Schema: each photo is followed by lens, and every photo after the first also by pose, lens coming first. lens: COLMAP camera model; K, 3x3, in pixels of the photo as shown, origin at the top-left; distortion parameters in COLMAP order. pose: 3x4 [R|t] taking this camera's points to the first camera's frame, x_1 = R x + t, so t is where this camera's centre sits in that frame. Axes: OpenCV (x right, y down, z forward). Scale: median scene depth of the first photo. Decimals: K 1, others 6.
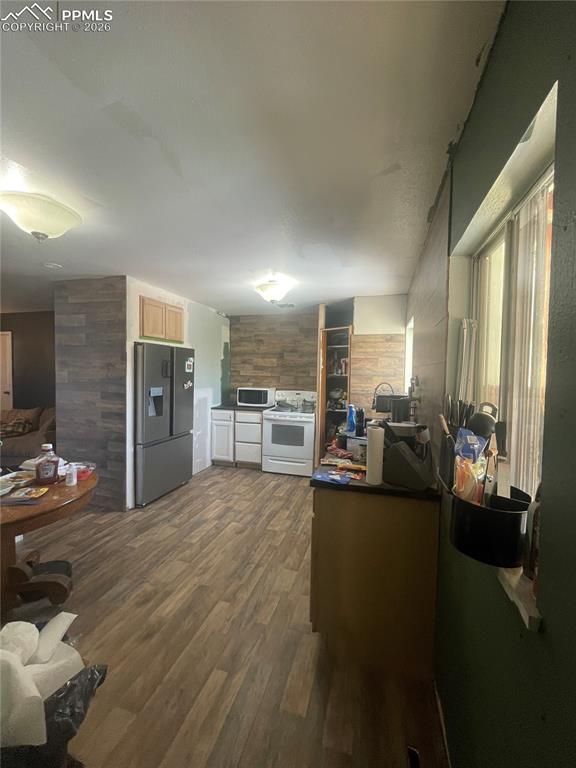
lens RADIAL K [[311.3, 0, 289.1], [0, 311.3, 380.1], [0, 0, 1]] dist [-0.010959, 0.000704]
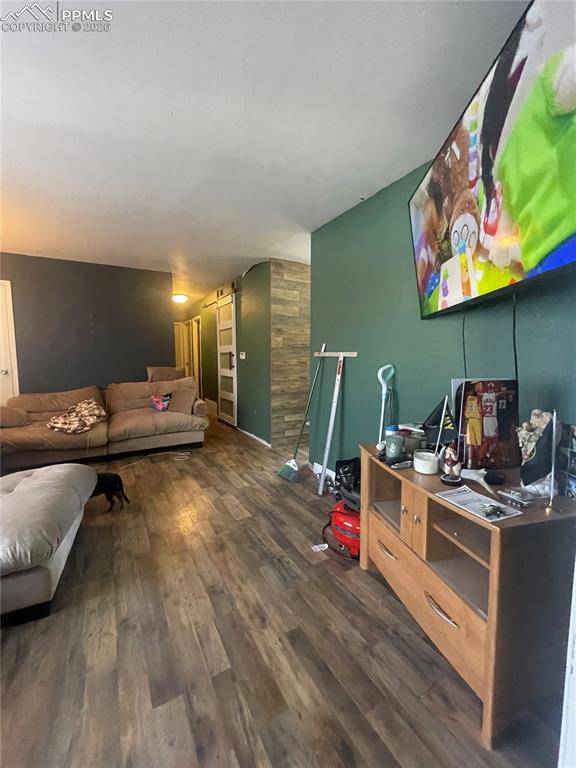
lens RADIAL K [[311.3, 0, 289.4], [0, 311.3, 384.4], [0, 0, 1]] dist [-0.010959, 0.000704]
pose [[0.693275, -0.079738, 0.716248, -1.564390], [0.036267, 0.996461, 0.075830, 0.061366], [-0.719760, -0.026595, 0.693713, 0.143252]]
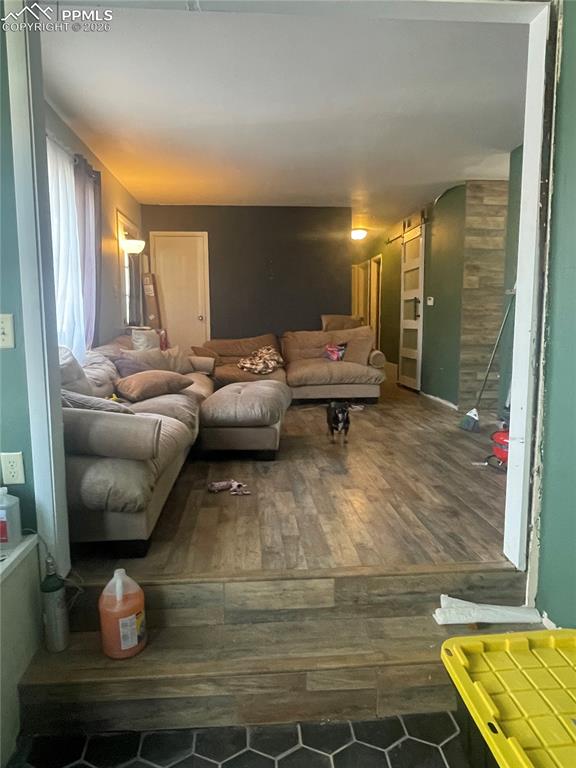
lens RADIAL K [[517.6, 0, 288.6], [0, 517.6, 381.4], [0, 0, 1]] dist [0.006147, -0.000004]
pose [[0.937208, -0.058897, 0.343761, -1.852233], [0.029878, 0.995573, 0.089117, 0.138327], [-0.347488, -0.073251, 0.934819, -0.344182]]
